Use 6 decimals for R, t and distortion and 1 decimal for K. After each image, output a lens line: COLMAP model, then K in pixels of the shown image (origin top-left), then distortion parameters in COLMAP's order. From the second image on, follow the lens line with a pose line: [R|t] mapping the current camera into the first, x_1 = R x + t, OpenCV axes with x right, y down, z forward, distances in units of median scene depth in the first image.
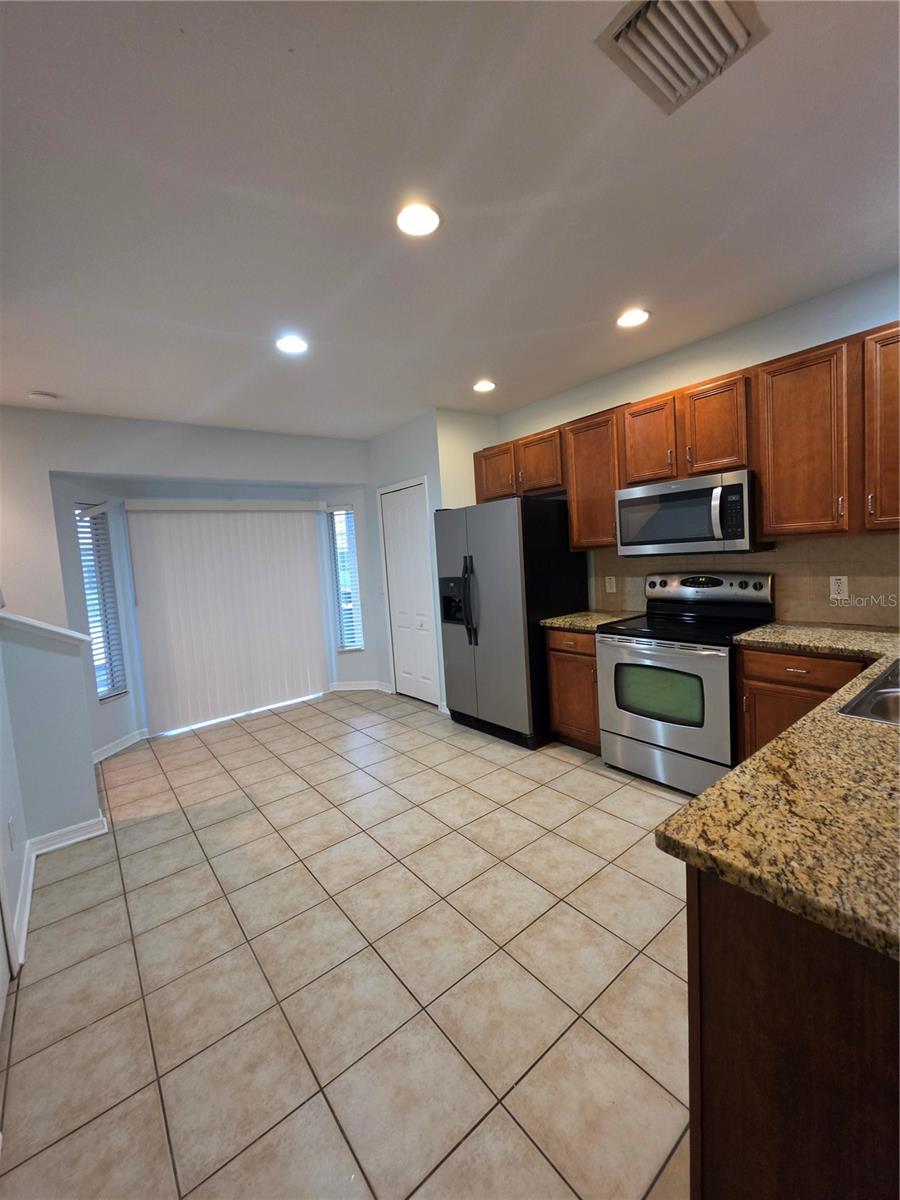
lens RADIAL K [[483.8, 0, 448.6], [0, 483.8, 598.2], [0, 0, 1]] dist [0.001963, -0.000227]
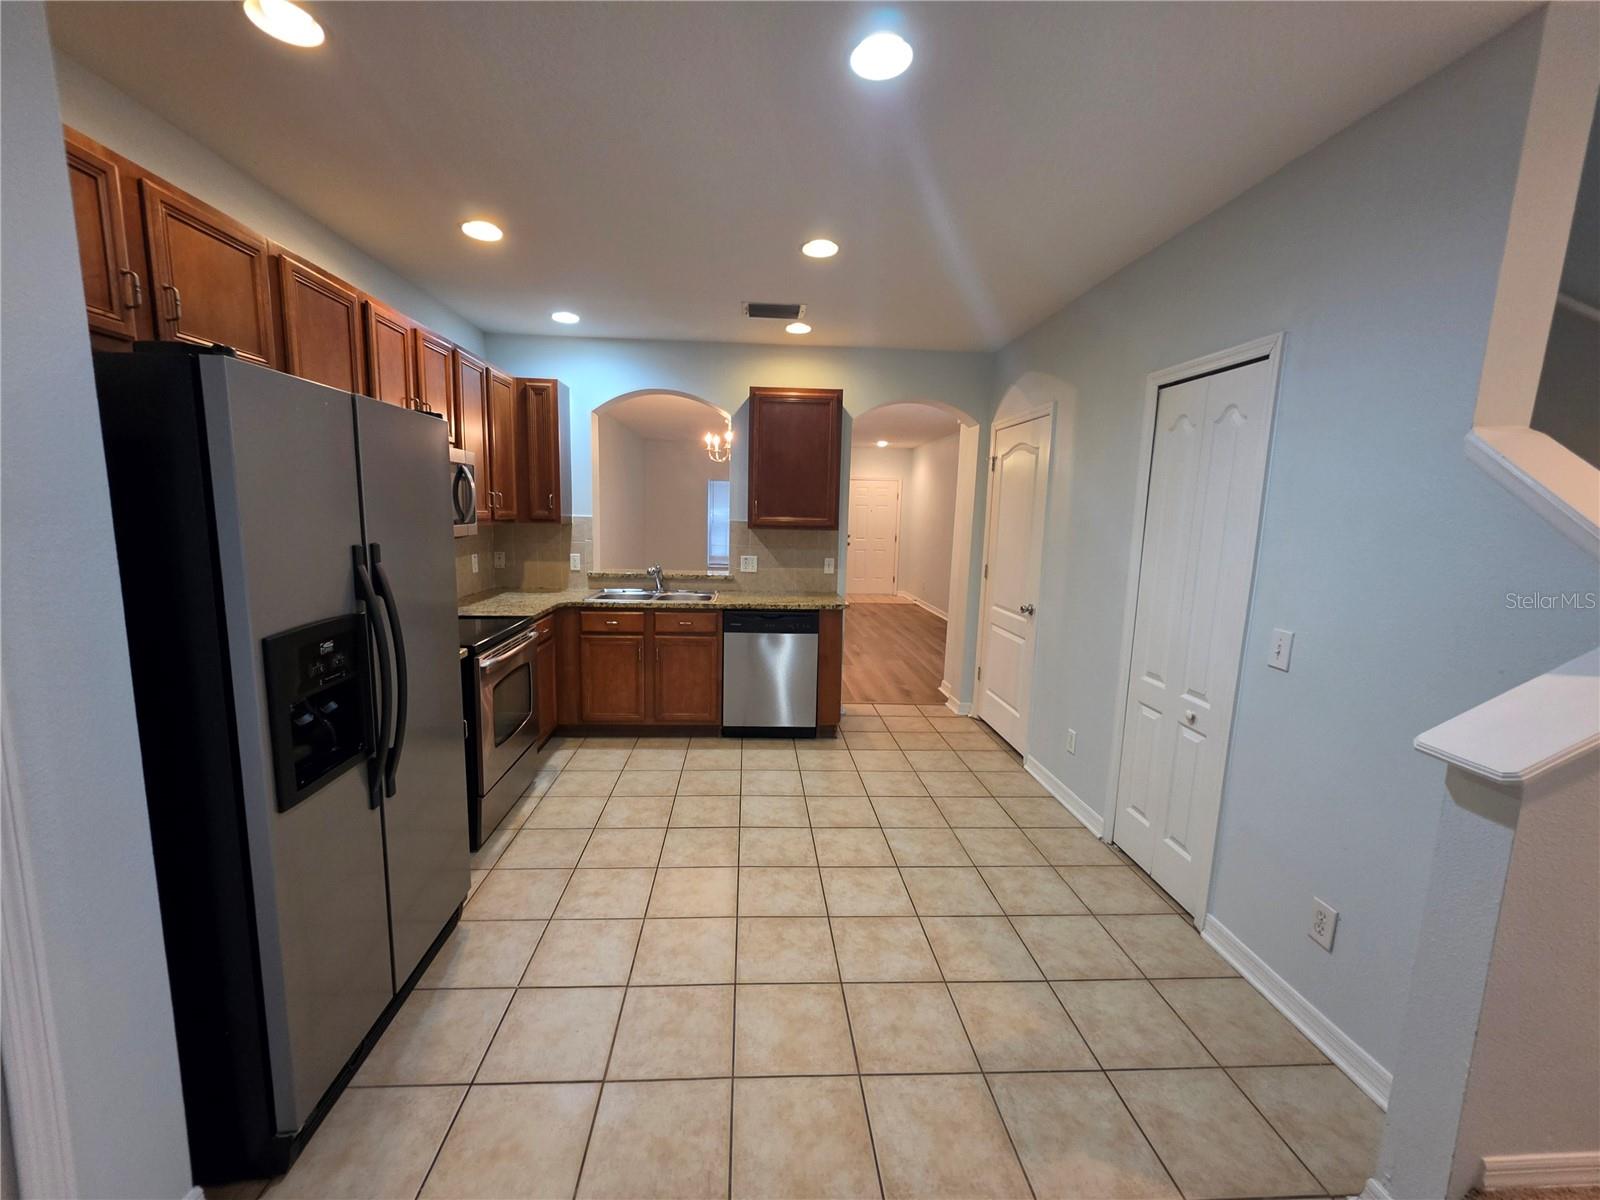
lens RADIAL K [[645.1, 0, 790.4], [0, 645.1, 599.0], [0, 0, 1]] dist [0.001963, -0.000227]
pose [[-0.822907, -0.030406, 0.567362, -0.665375], [0.084469, 0.980923, 0.175084, -0.151539], [-0.561862, 0.192003, -0.804640, 1.735711]]
